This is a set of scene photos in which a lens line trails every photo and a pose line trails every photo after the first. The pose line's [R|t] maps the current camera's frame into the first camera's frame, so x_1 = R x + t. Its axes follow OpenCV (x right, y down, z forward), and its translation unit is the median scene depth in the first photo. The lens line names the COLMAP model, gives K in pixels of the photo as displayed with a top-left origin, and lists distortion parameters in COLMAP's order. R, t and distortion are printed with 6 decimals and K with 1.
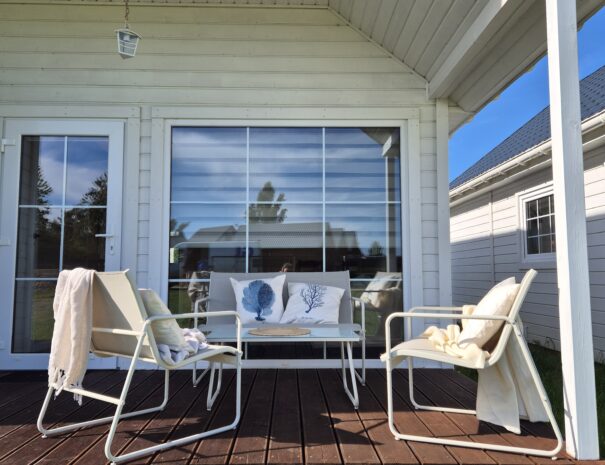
lens RADIAL K [[527.0, 0, 302.5], [0, 527.0, 232.5], [0, 0, 1]] dist [0.002459, 0.000594]
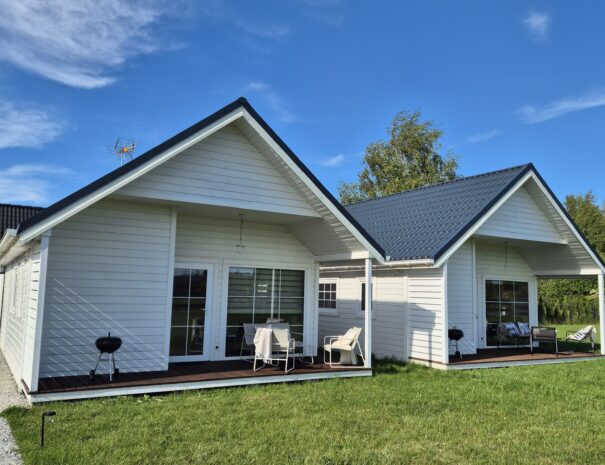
lens RADIAL K [[527.0, 0, 302.5], [0, 527.0, 232.5], [0, 0, 1]] dist [0.002459, 0.000594]
pose [[0.864666, 0.071374, 0.497251, -1.280421], [-0.063185, 0.997446, -0.033300, -0.314336], [-0.498358, -0.002625, 0.866968, -1.497440]]
